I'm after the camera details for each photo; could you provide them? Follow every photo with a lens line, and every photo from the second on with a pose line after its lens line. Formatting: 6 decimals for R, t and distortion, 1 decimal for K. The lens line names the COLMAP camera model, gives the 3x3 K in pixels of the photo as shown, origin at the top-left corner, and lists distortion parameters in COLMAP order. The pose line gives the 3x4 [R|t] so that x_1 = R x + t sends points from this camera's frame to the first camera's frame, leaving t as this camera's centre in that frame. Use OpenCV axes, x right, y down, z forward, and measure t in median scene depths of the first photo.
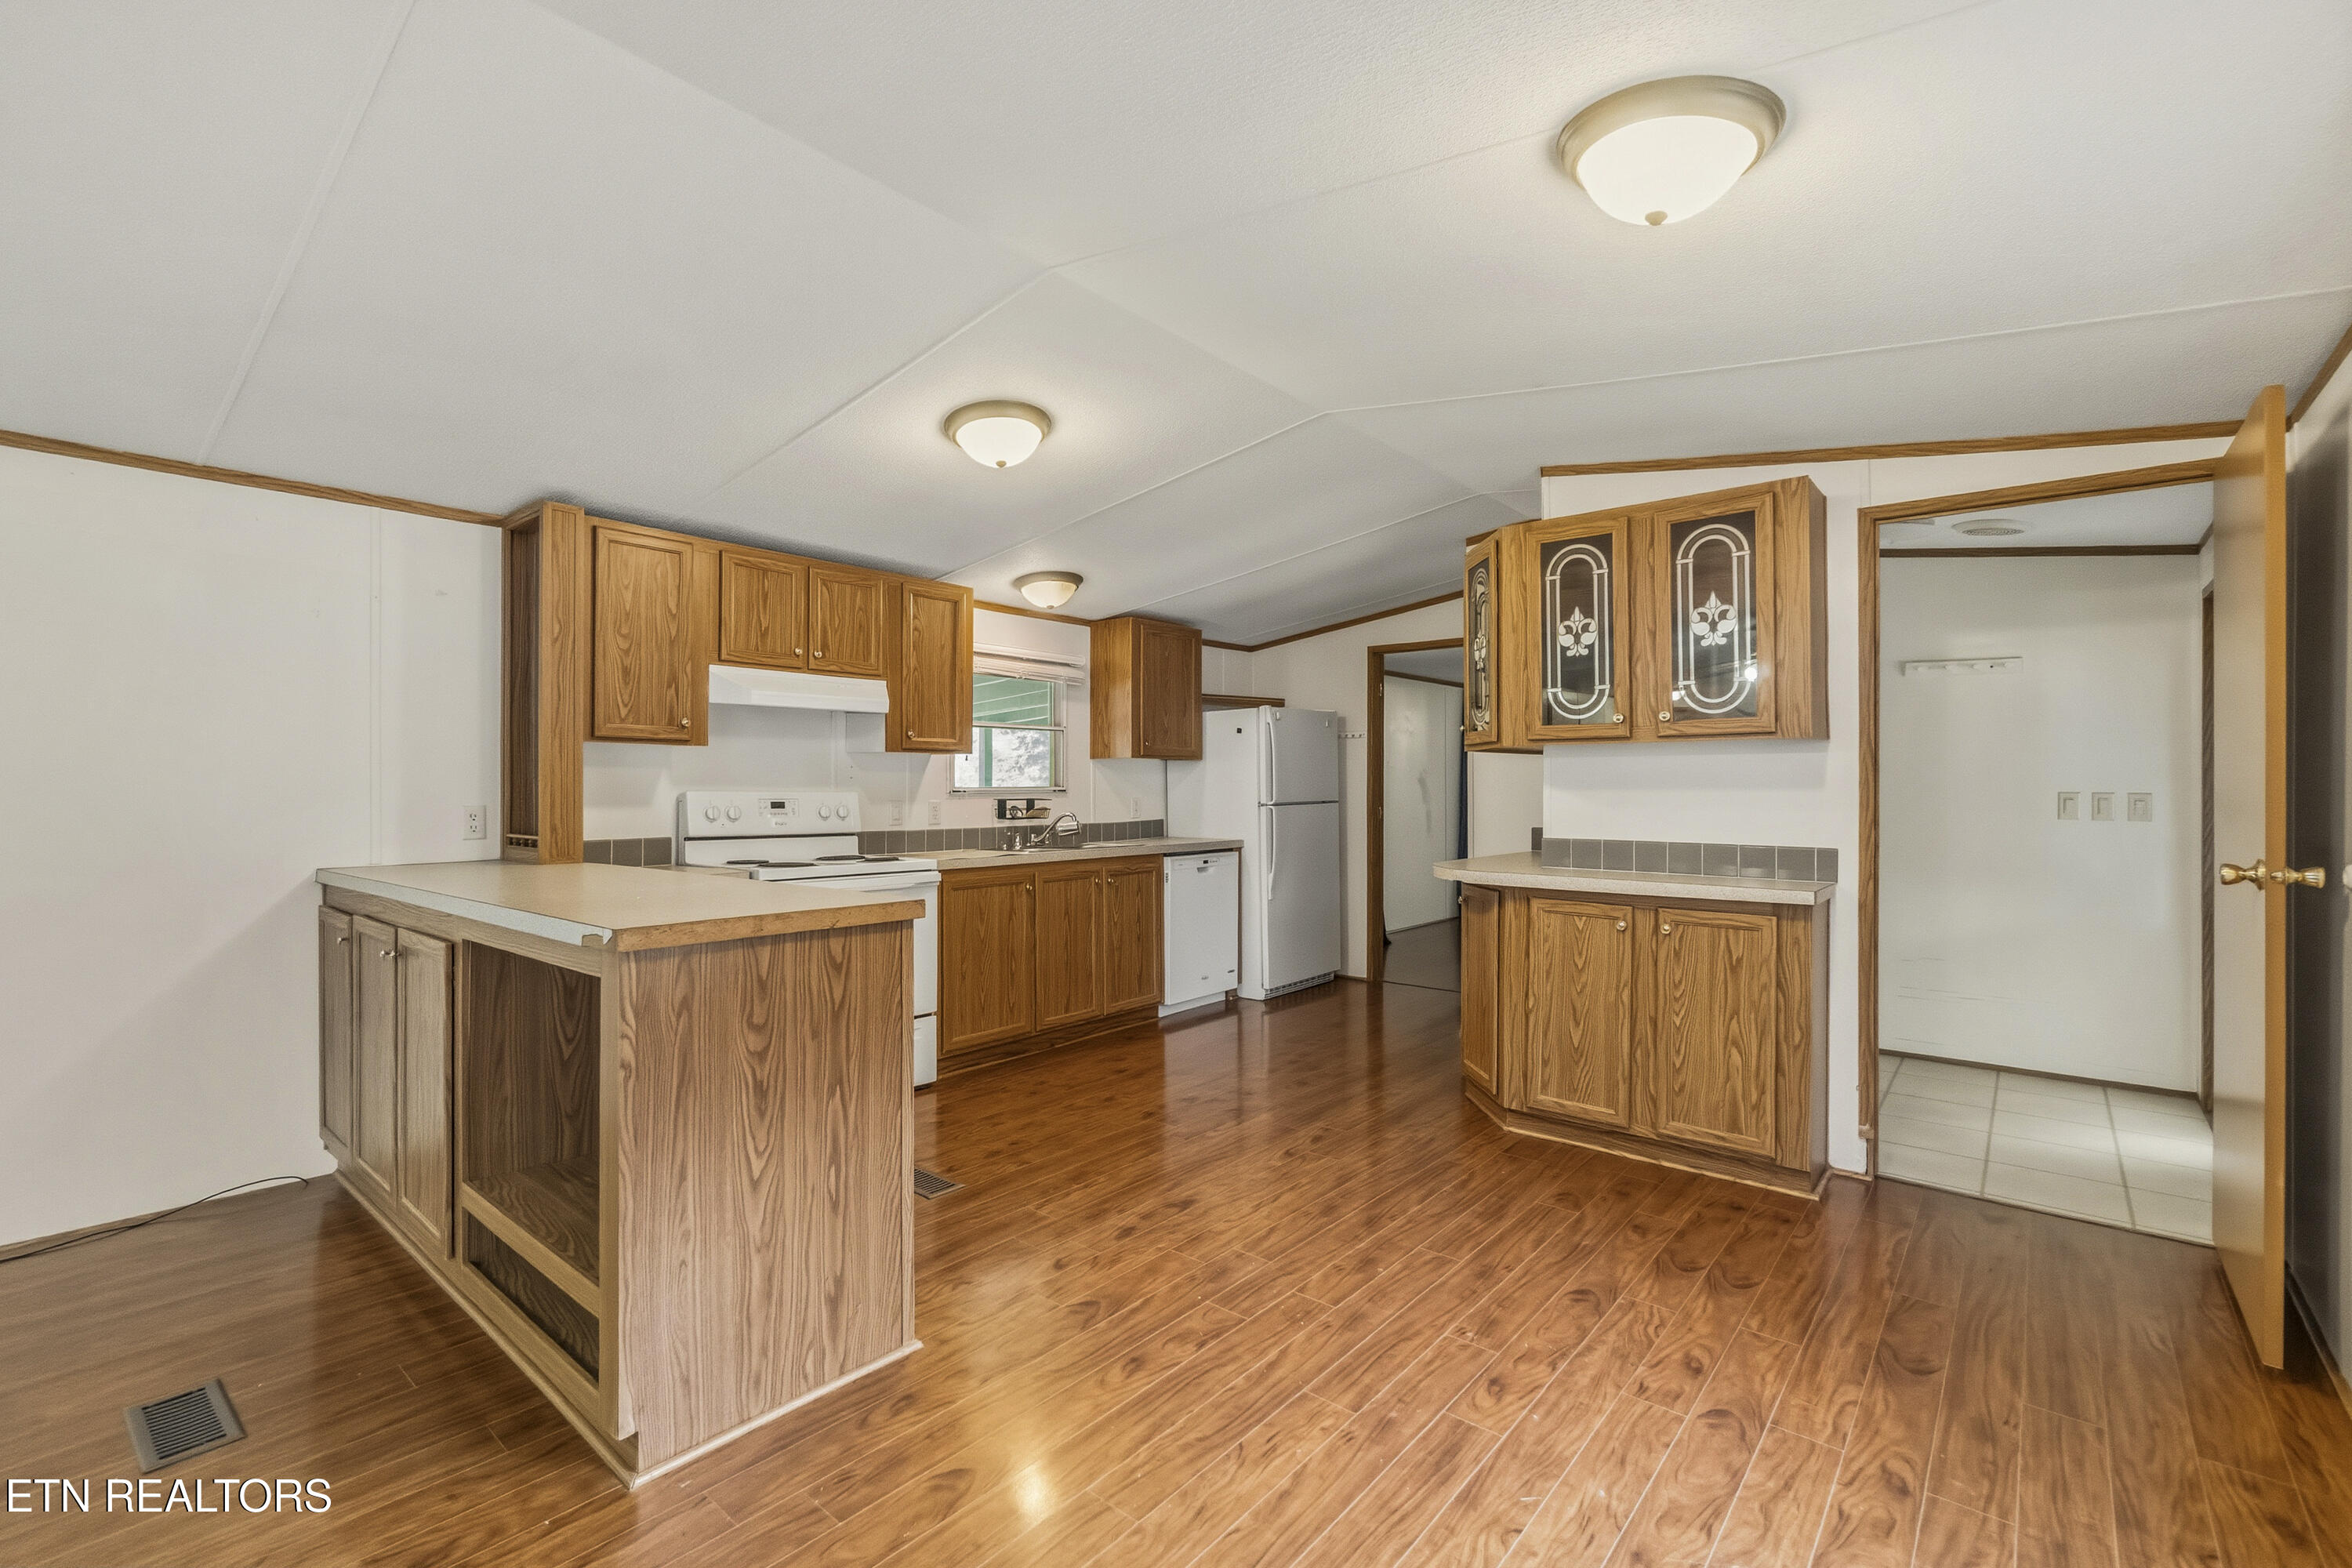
lens RADIAL K [[1026.2, 0, 1178.7], [0, 1026.2, 780.7], [0, 0, 1]] dist [-0.002798, -0.000249]
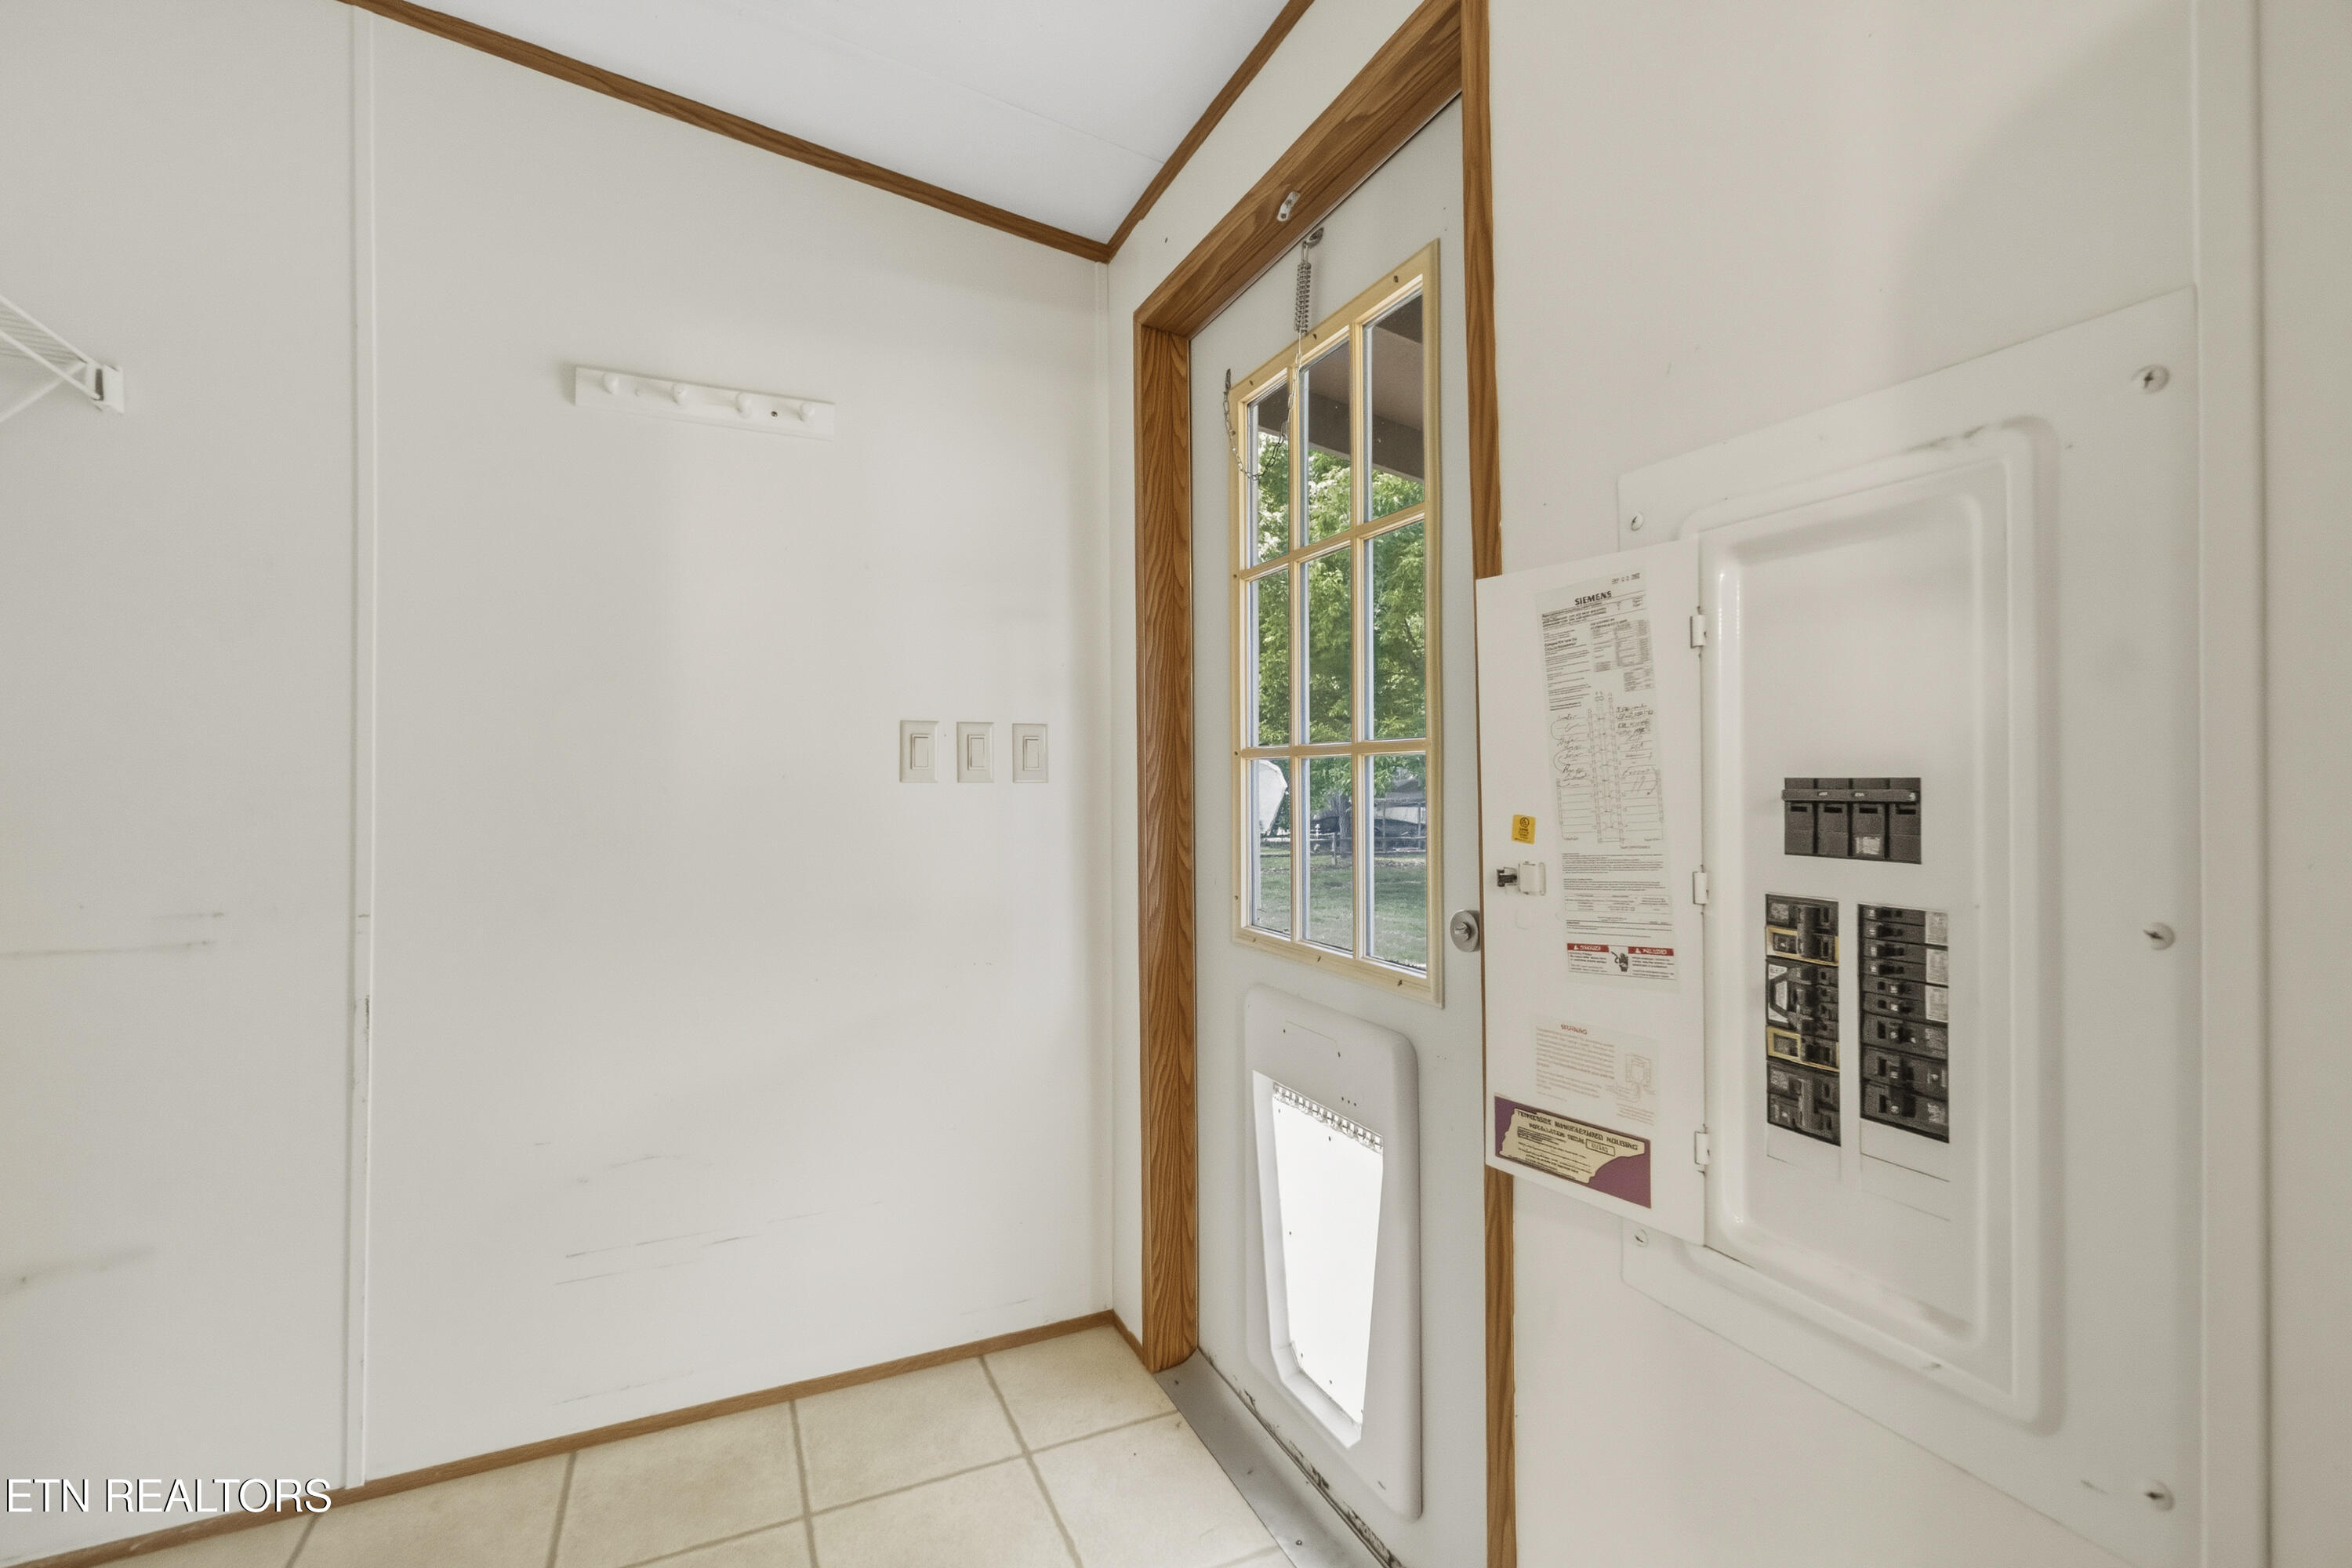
lens RADIAL K [[1026.2, 0, 1178.7], [0, 1026.2, 780.7], [0, 0, 1]] dist [-0.002798, -0.000249]
pose [[0.423036, -0.011000, 0.906046, 0.608638], [0.012453, 0.999902, 0.006326, 0.043922], [-0.906027, 0.008607, 0.423132, 0.849932]]
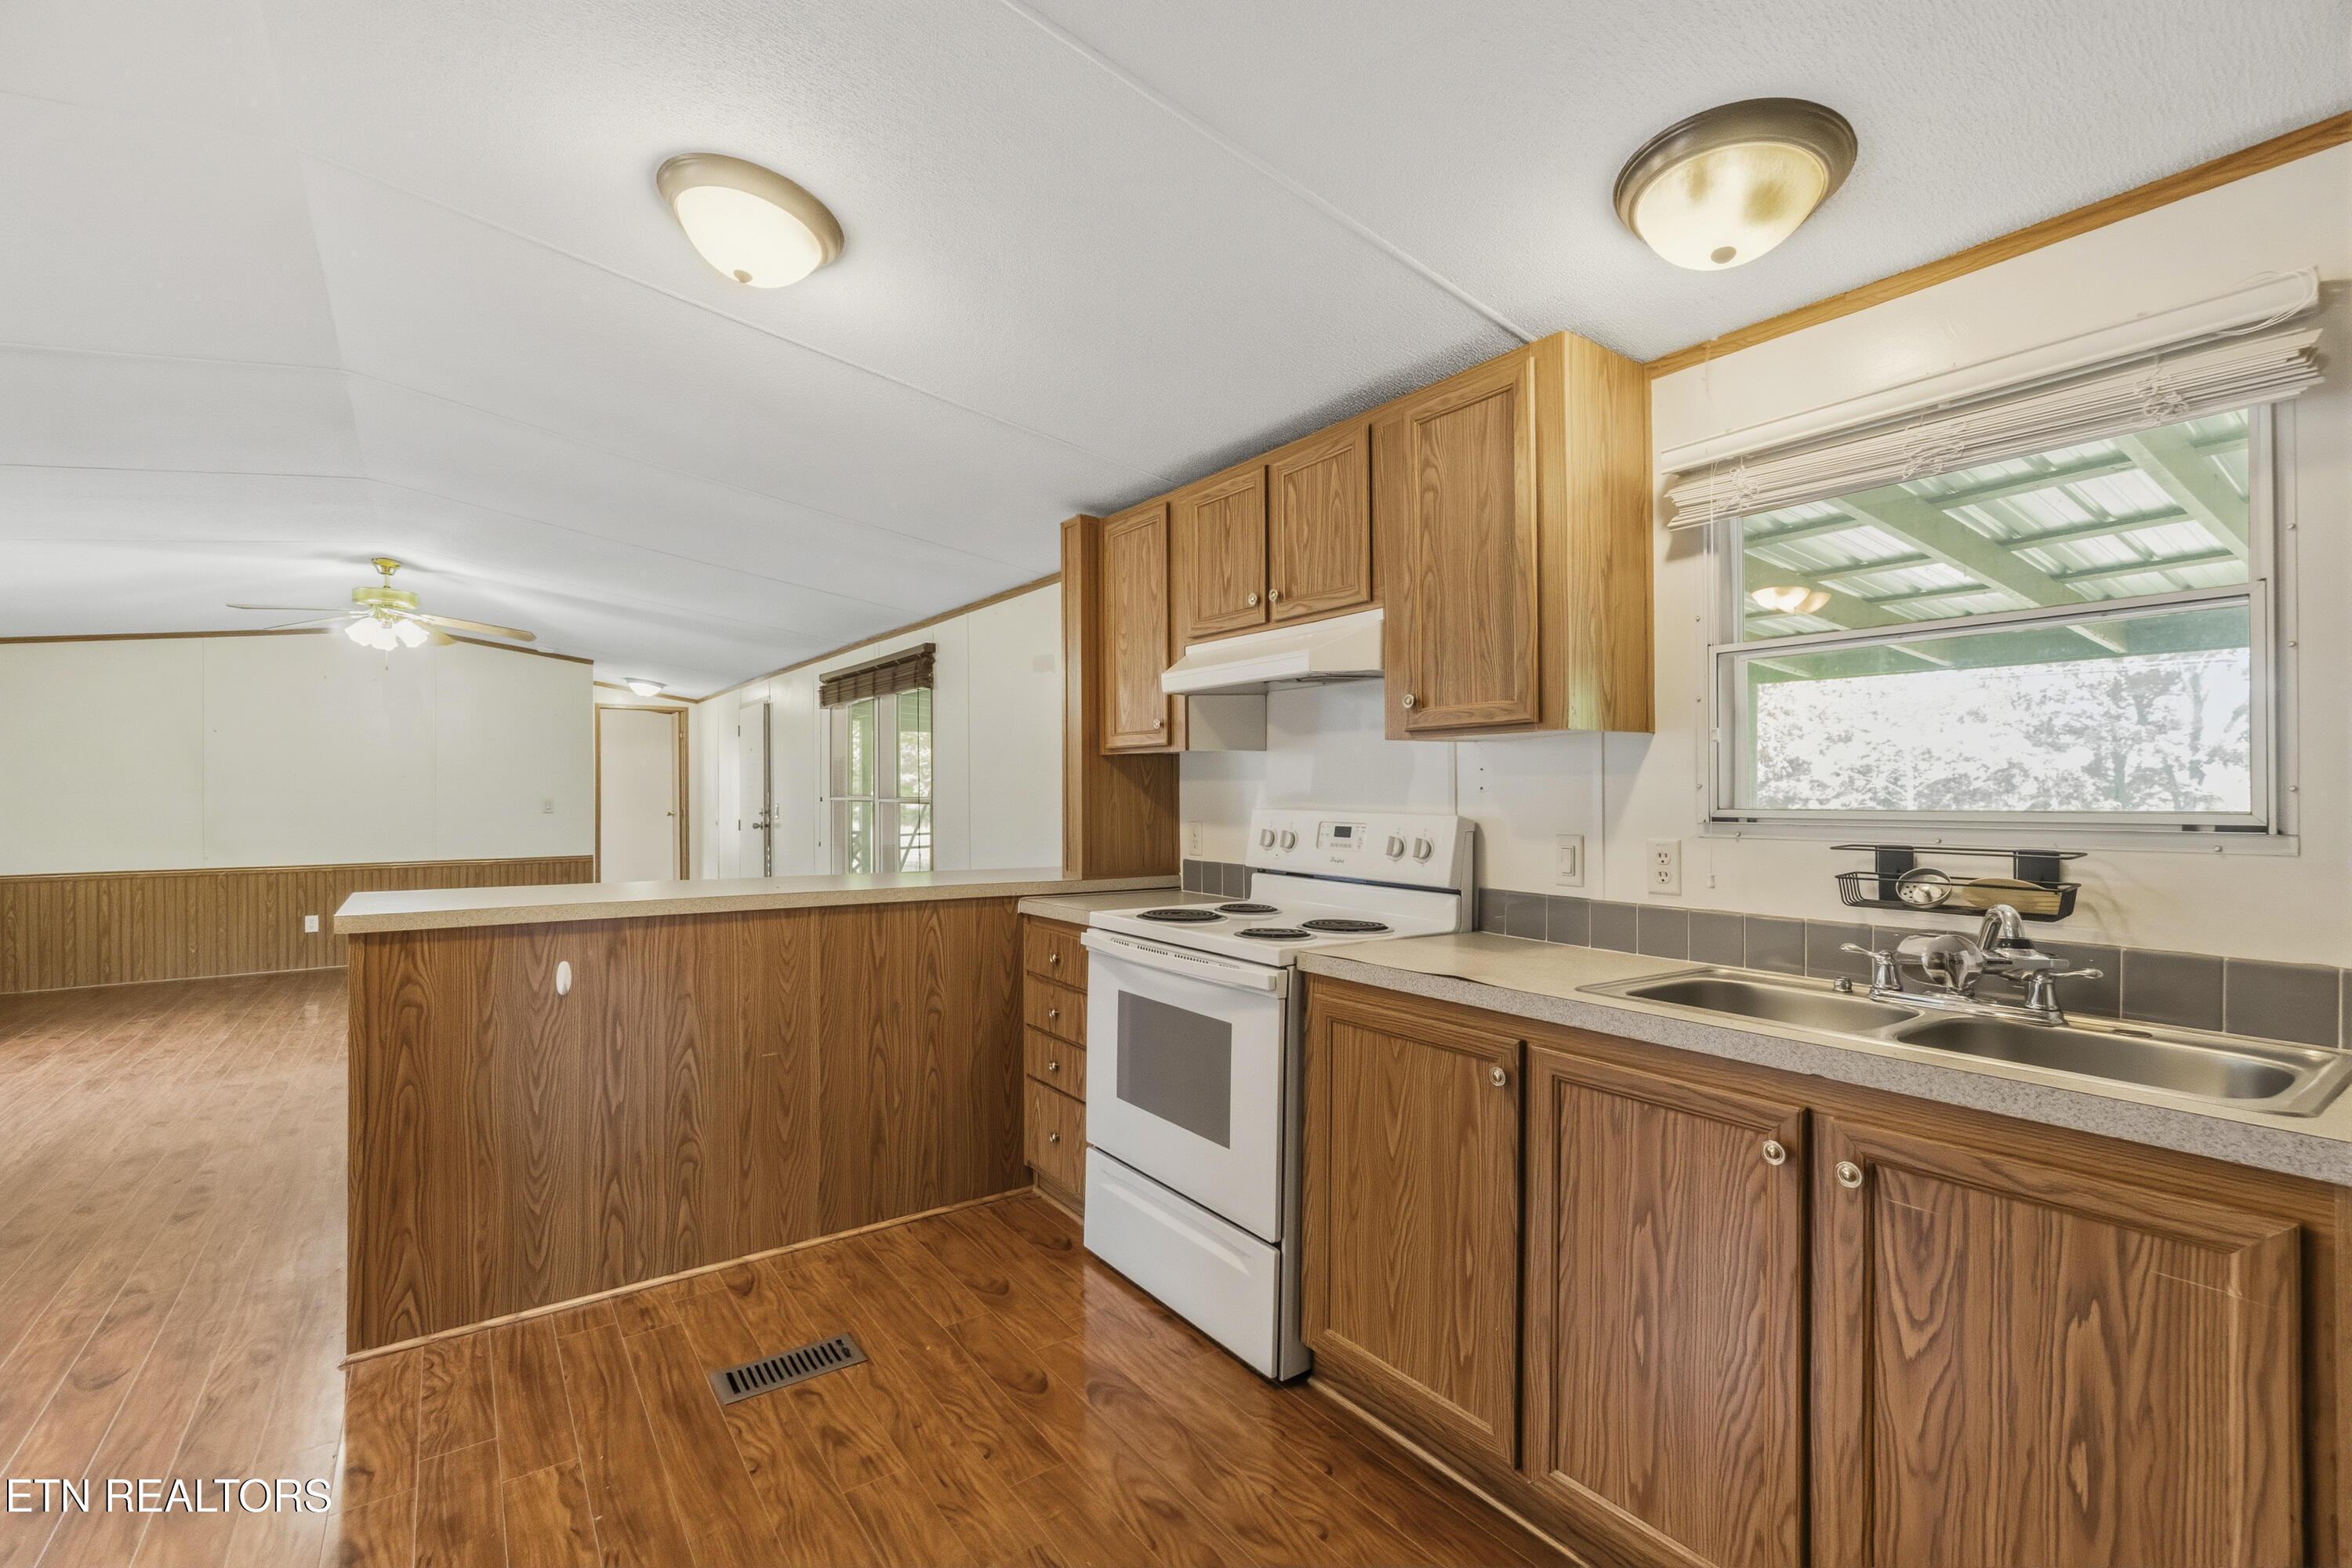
lens RADIAL K [[1007.5, 0, 1176.0], [0, 1007.5, 797.8], [0, 0, 1]] dist [-0.004385, -0.000285]
pose [[-0.241198, 0.002695, -0.970472, 0.310739], [0.003680, 0.999991, 0.001863, 0.000775], [0.970469, -0.003123, -0.241206, 1.266062]]
